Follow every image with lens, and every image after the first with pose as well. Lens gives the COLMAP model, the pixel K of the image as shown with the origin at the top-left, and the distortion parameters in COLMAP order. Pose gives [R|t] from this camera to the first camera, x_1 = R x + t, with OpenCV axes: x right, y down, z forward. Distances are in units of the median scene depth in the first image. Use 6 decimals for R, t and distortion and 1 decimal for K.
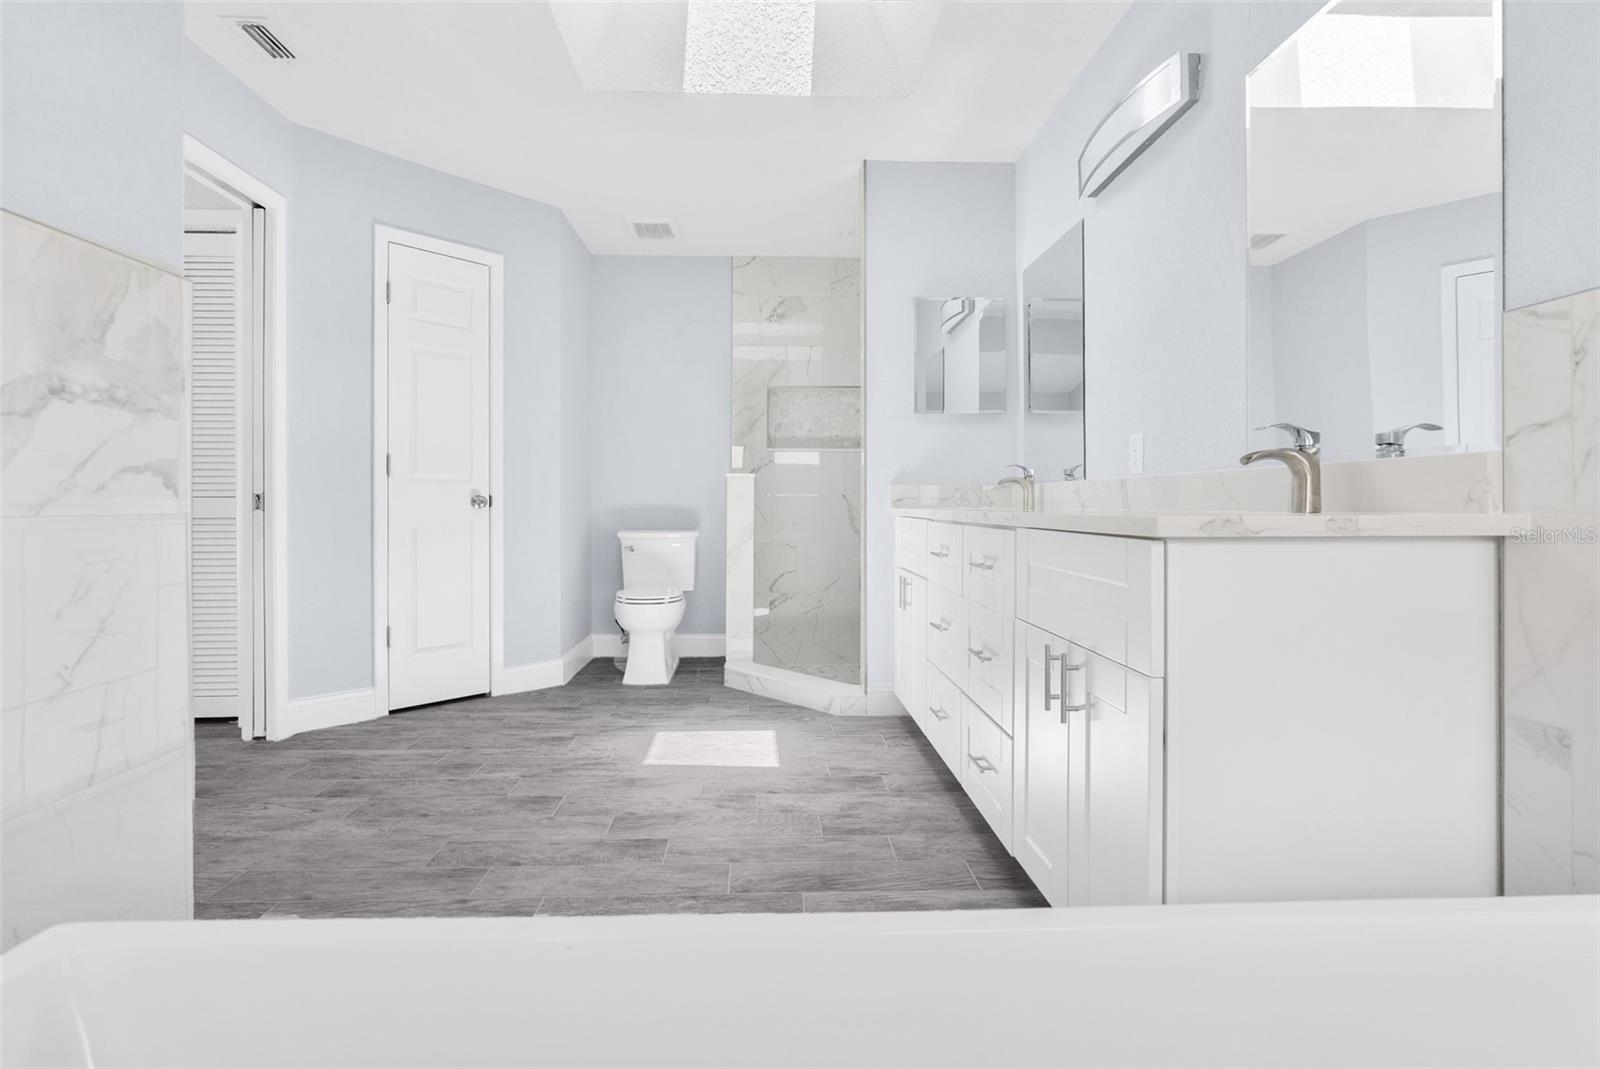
lens RADIAL K [[765.0, 0, 795.5], [0, 765.0, 509.8], [0, 0, 1]] dist [0.000753, 0.000206]
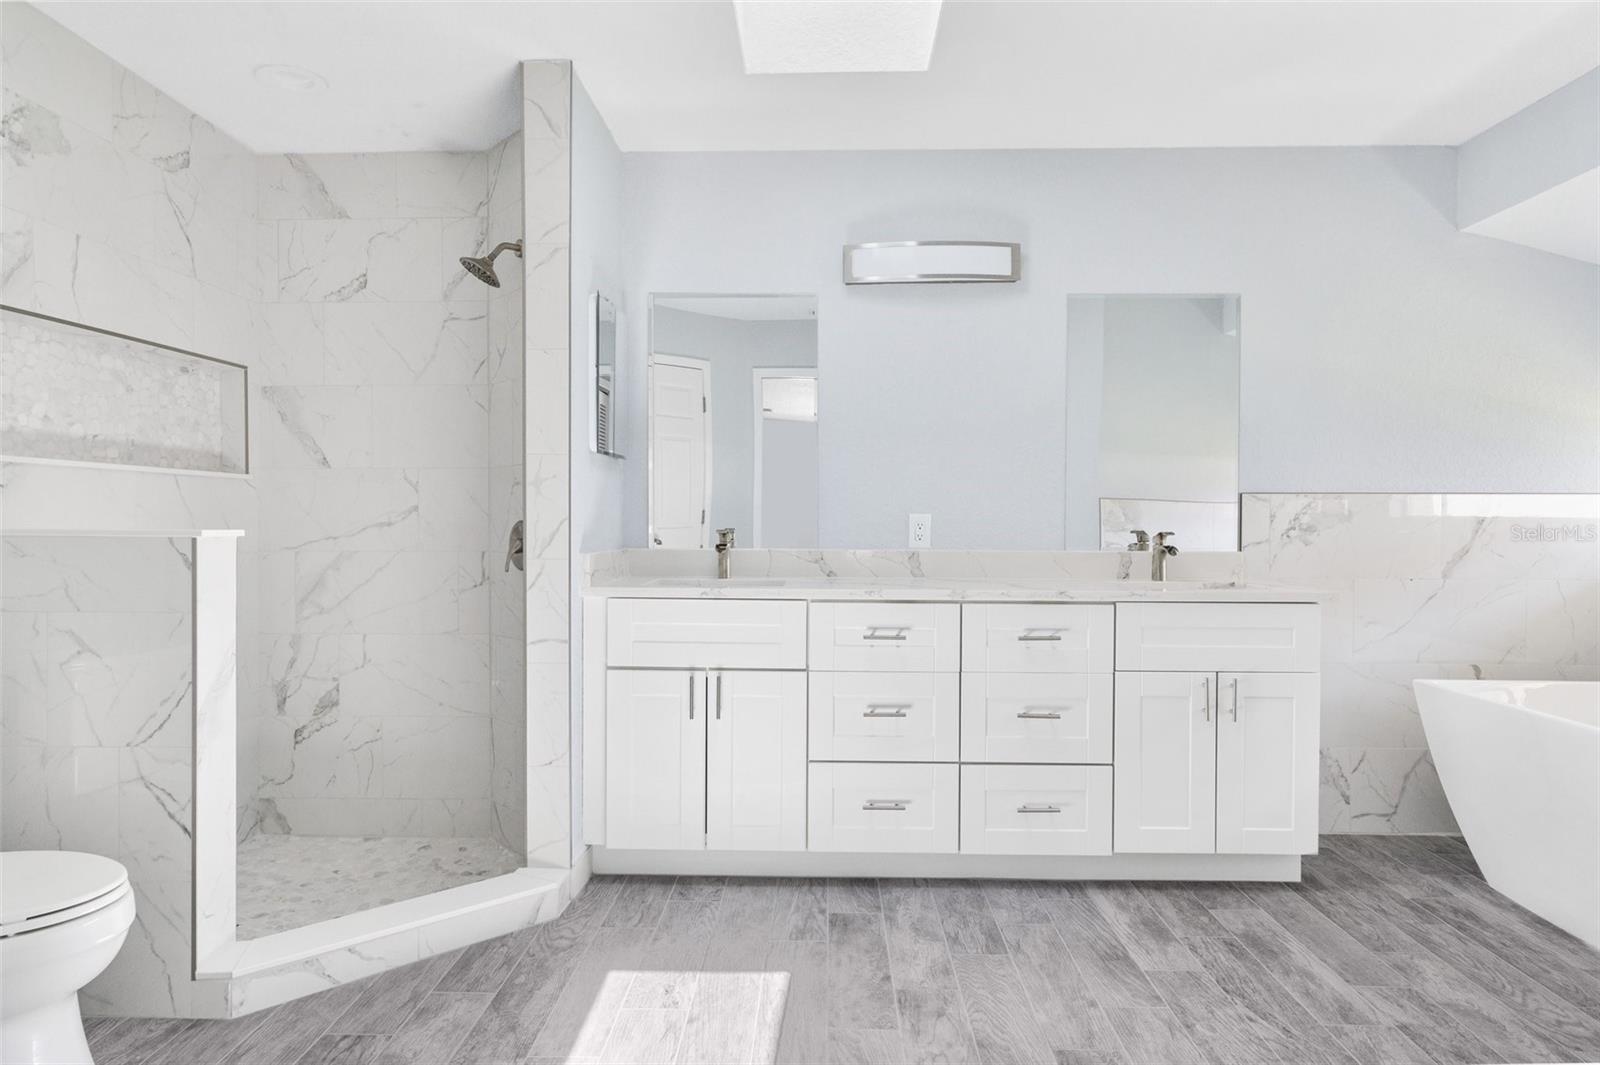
lens RADIAL K [[914.7, 0, 800.0], [0, 914.7, 532.5], [0, 0, 1]] dist [-0.008380, -0.000872]
pose [[0.068915, -0.011382, 0.997558, -0.967327], [0.002546, 0.999934, 0.011233, -0.084765], [-0.997619, 0.001766, 0.068940, 1.062470]]
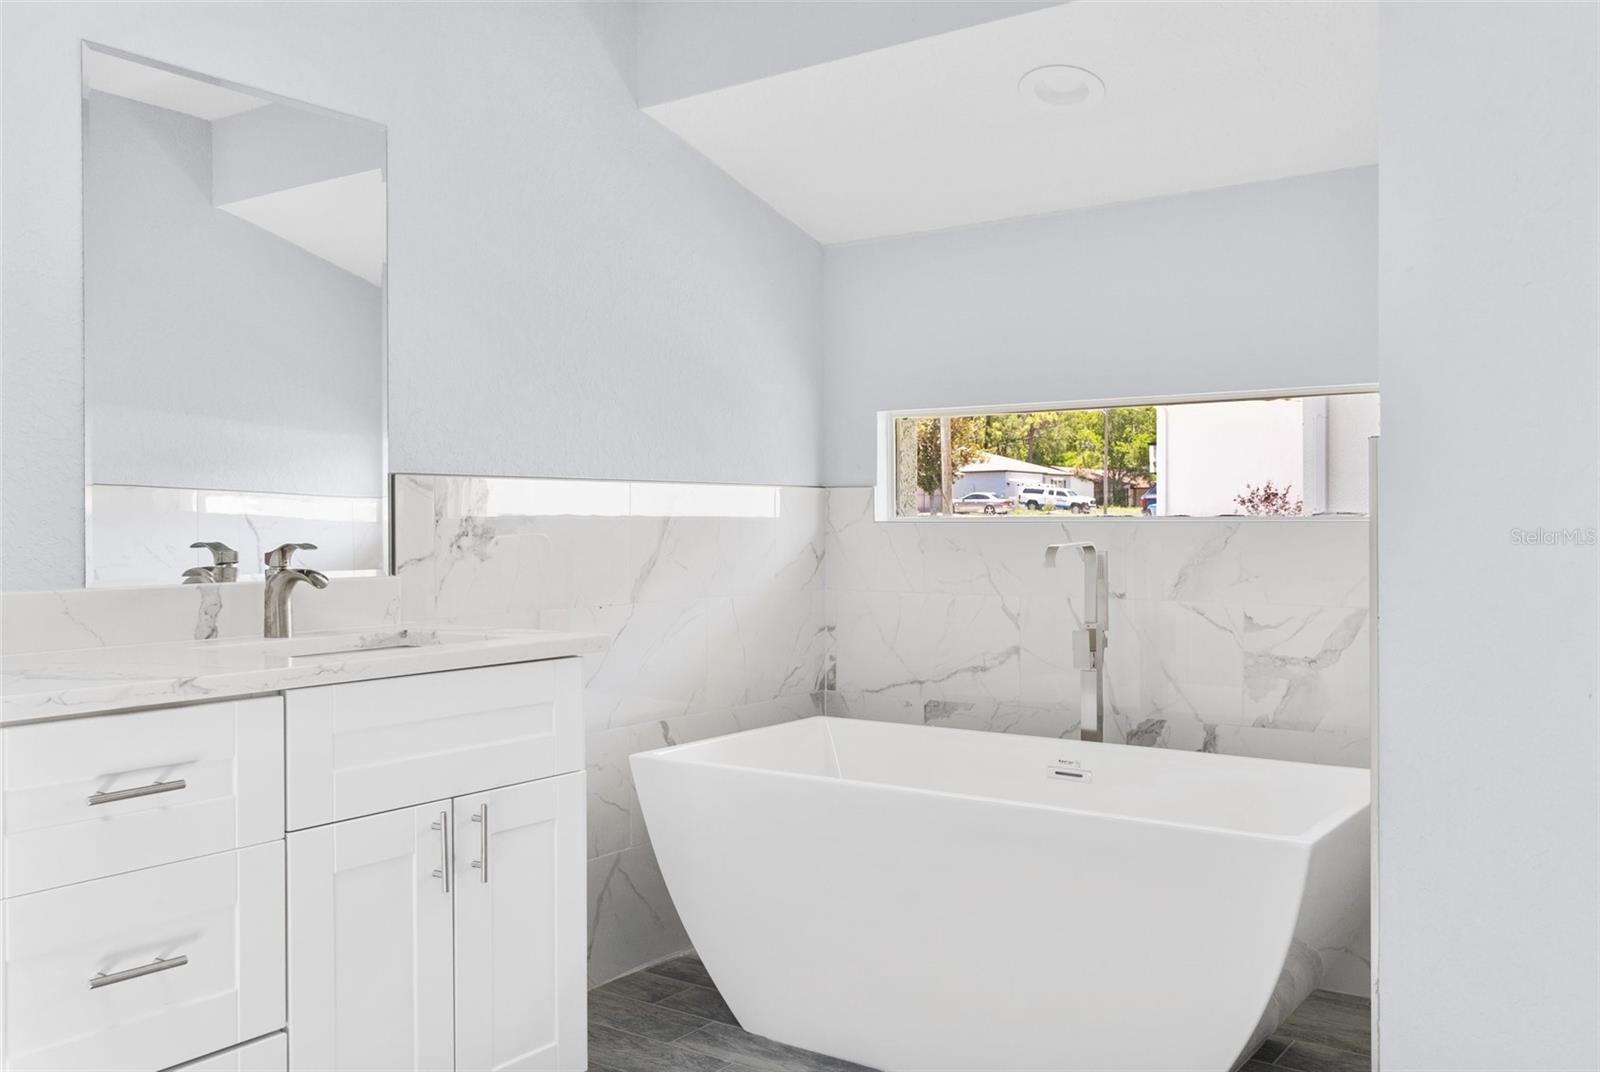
lens RADIAL K [[1349.4, 0, 800.0], [0, 1349.4, 536.0], [0, 0, 1]] dist [0.024473, 0.002005]
pose [[-0.795881, -0.001110, 0.605452, -0.535367], [0.008758, 0.999873, 0.013346, -0.085577], [-0.605389, 0.015925, -0.795770, 1.213841]]
